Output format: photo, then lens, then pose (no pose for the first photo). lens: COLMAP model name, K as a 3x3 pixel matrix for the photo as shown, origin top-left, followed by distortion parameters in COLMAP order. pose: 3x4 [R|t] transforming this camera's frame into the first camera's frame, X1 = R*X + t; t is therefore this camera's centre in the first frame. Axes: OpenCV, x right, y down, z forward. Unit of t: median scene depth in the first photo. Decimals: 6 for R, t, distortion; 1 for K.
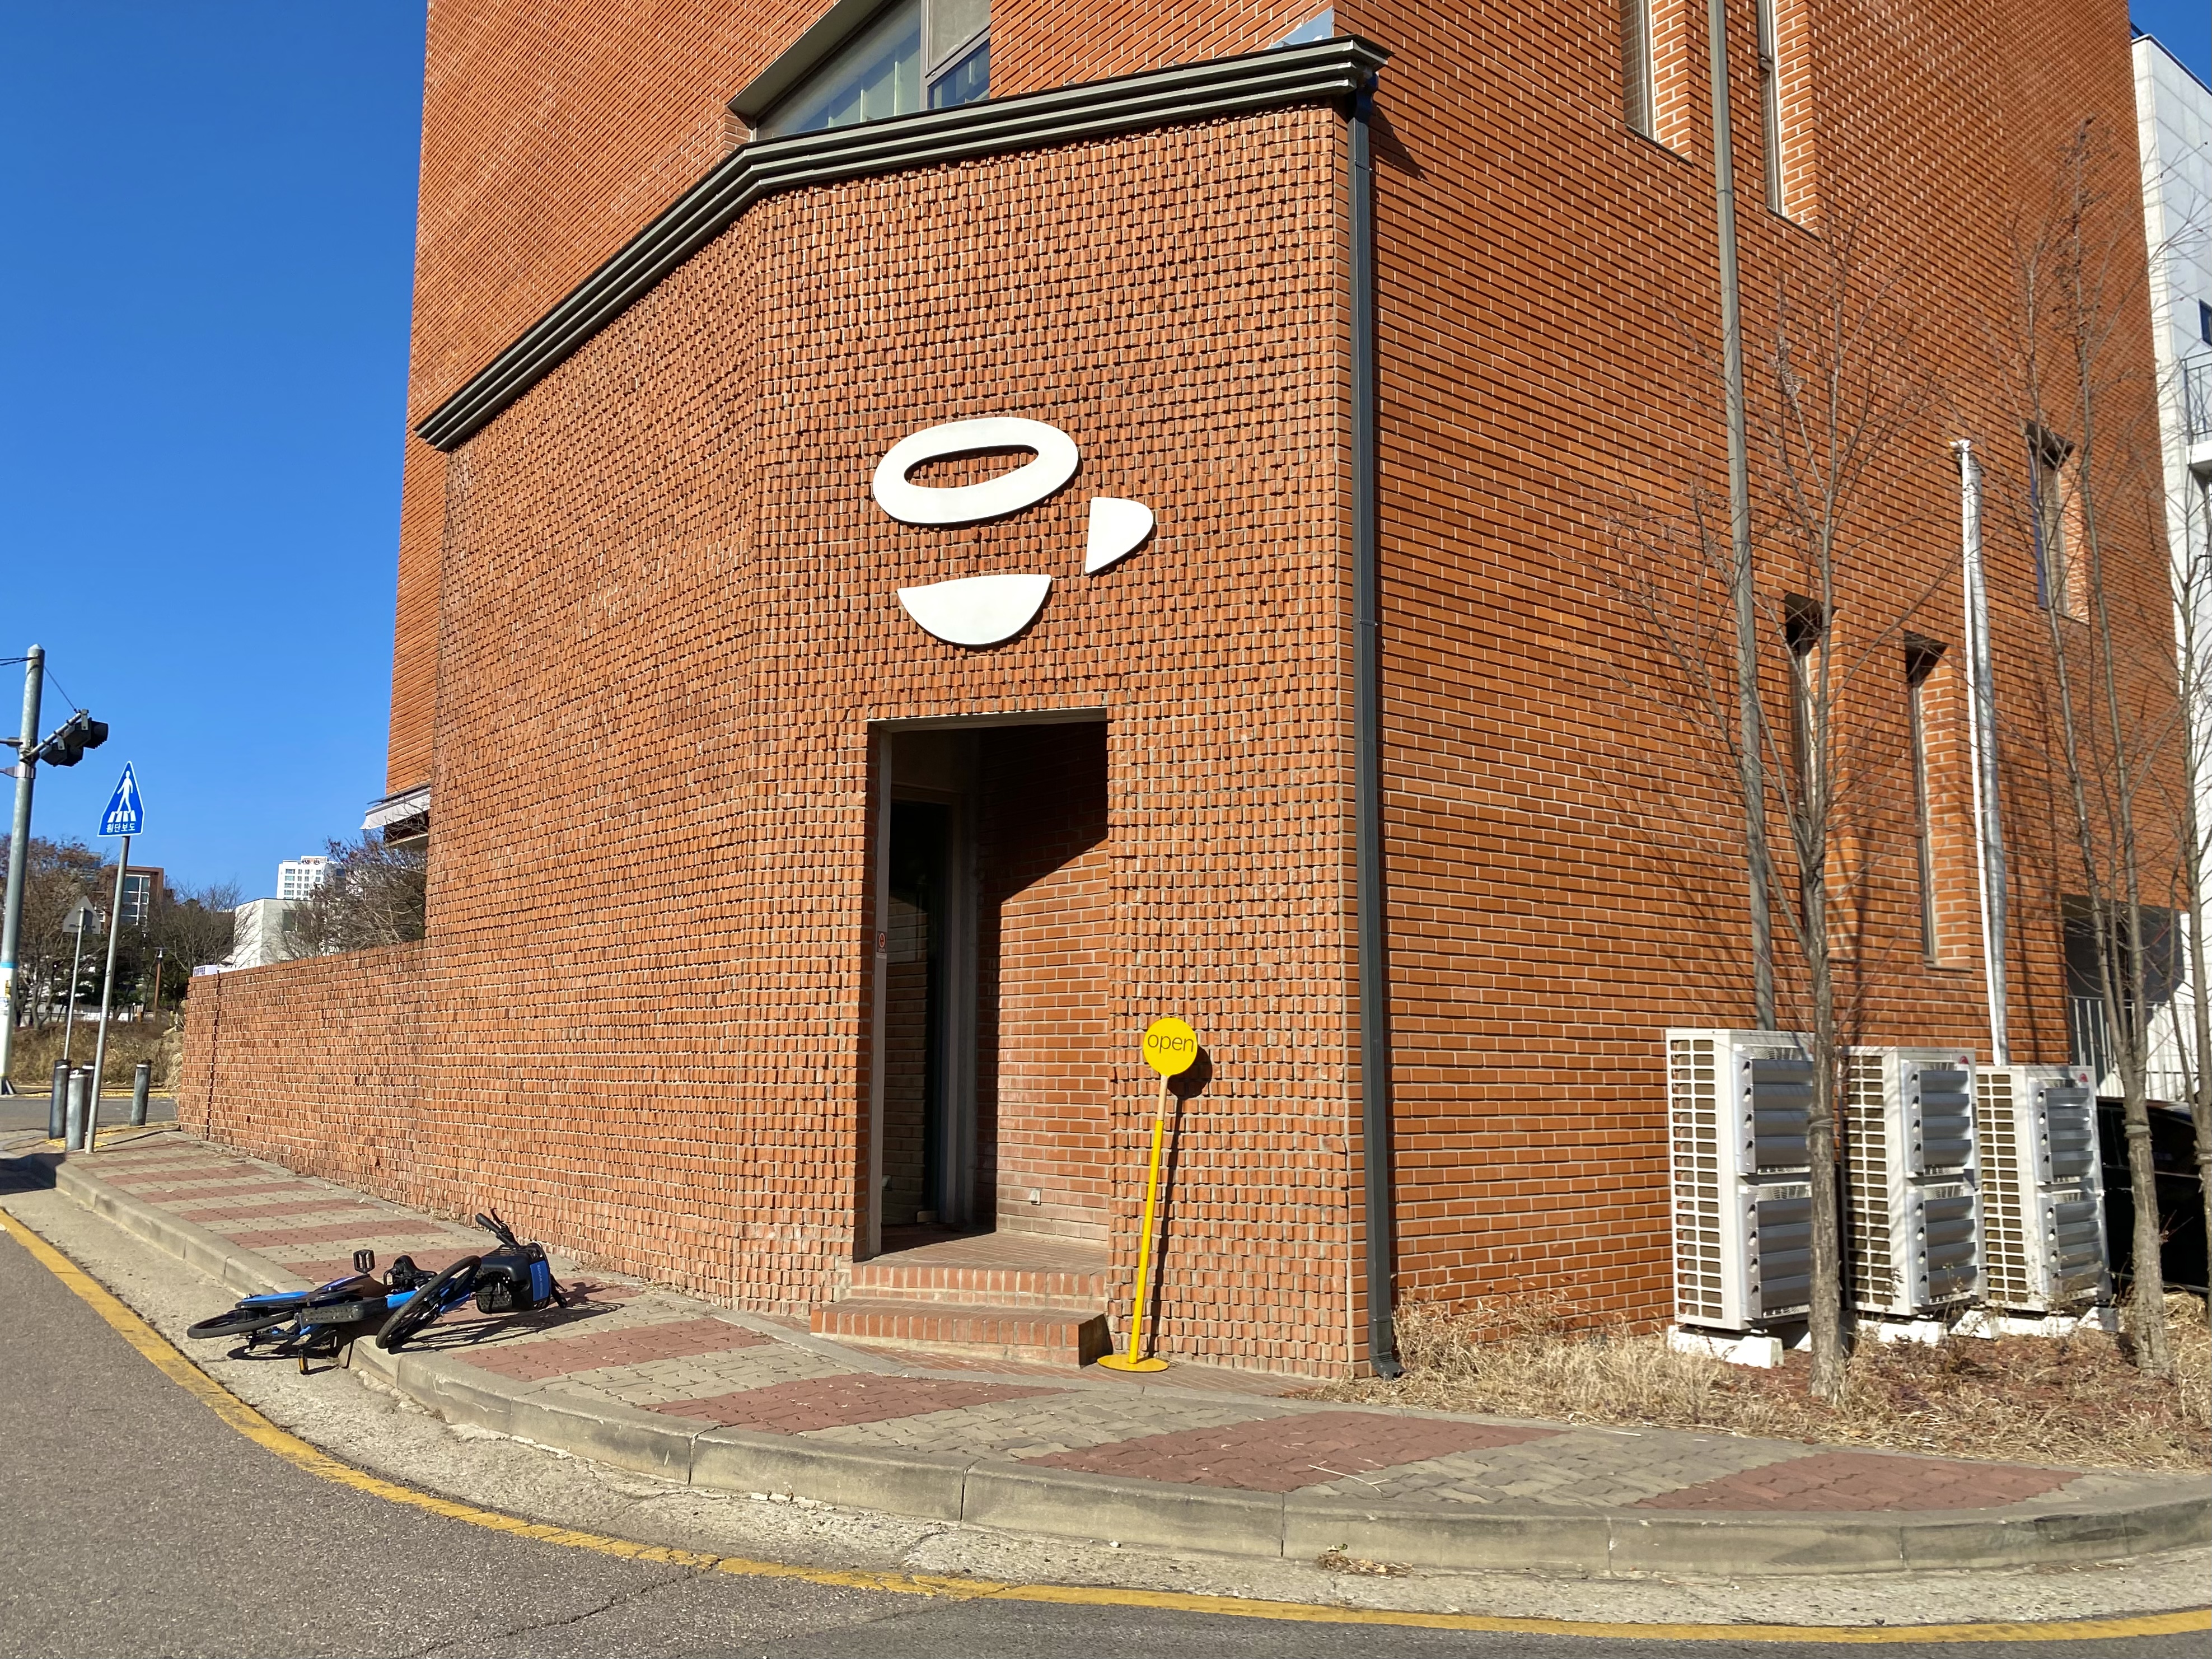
lens RADIAL K [[1697.6, 0, 1093.7], [0, 1697.6, 816.2], [0, 0, 1]] dist [0.170416, -0.435062]
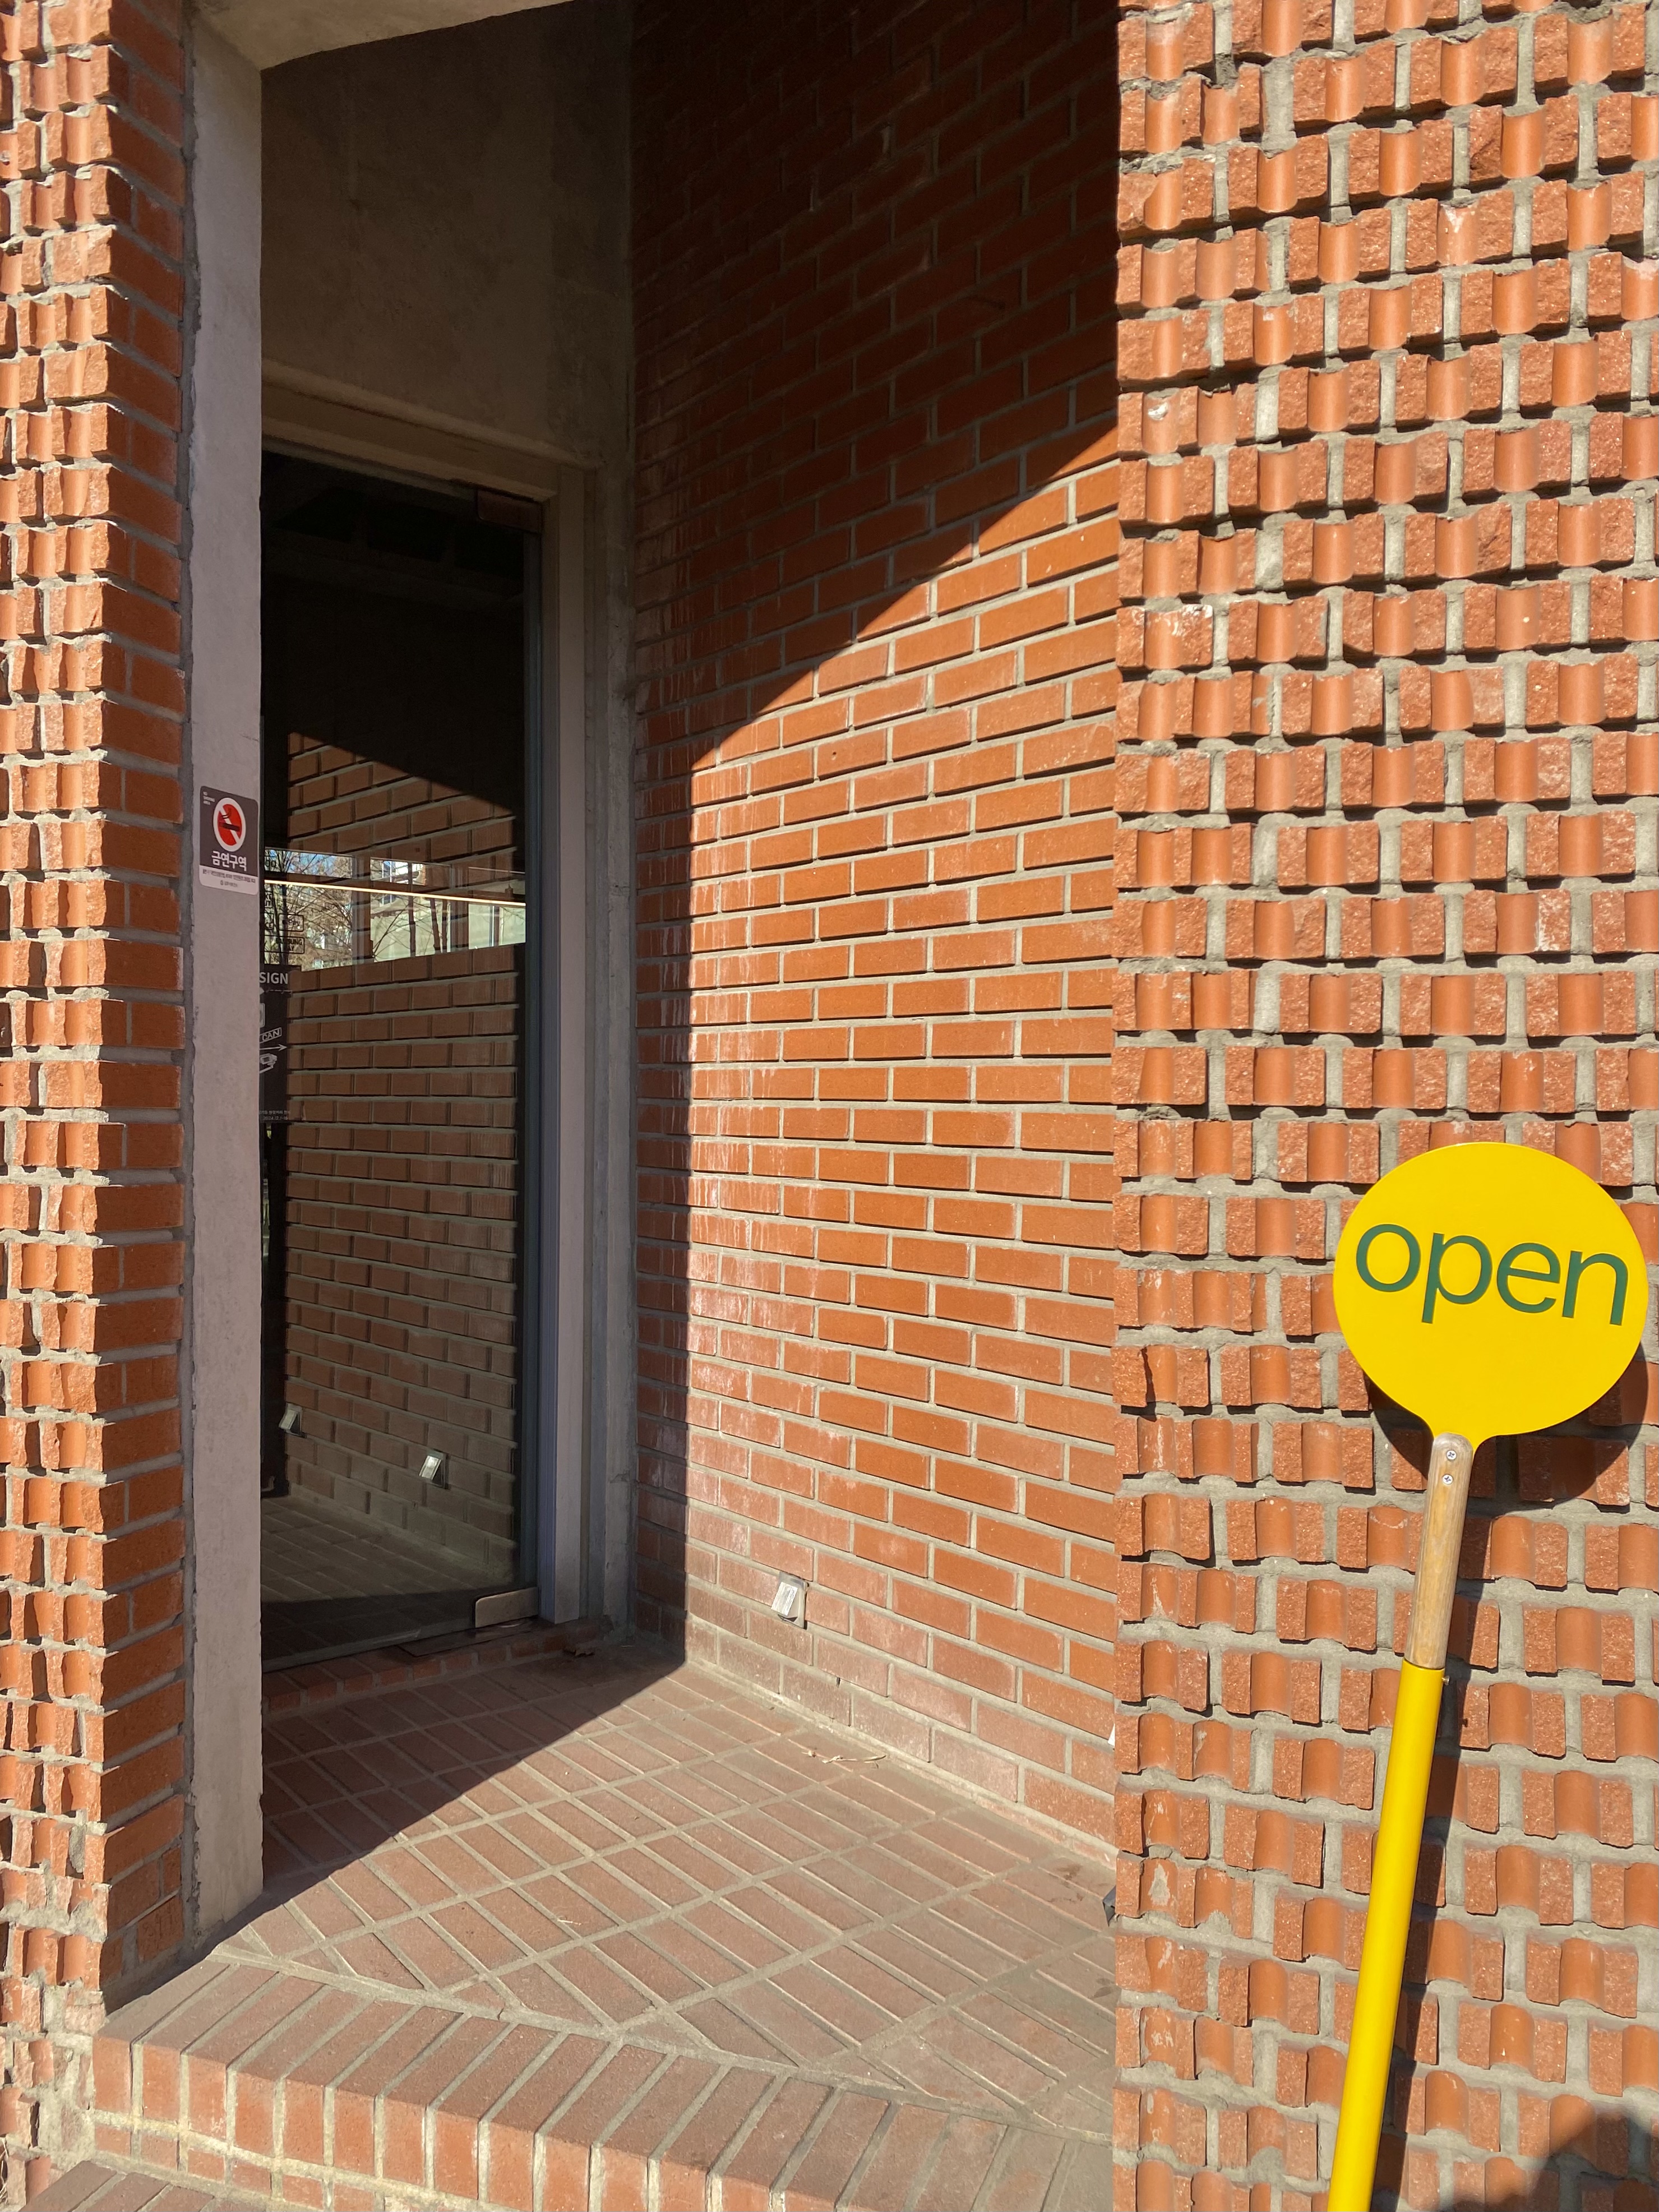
lens RADIAL K [[1729.4, 0, 838.1], [0, 1729.4, 1102.6], [0, 0, 1]] dist [0.054576, -0.051650]
pose [[0.999940, 0.001701, -0.010788, -0.023230], [-0.000083, 0.988954, 0.148222, 0.078095], [0.010921, -0.148212, 0.988895, 0.738435]]
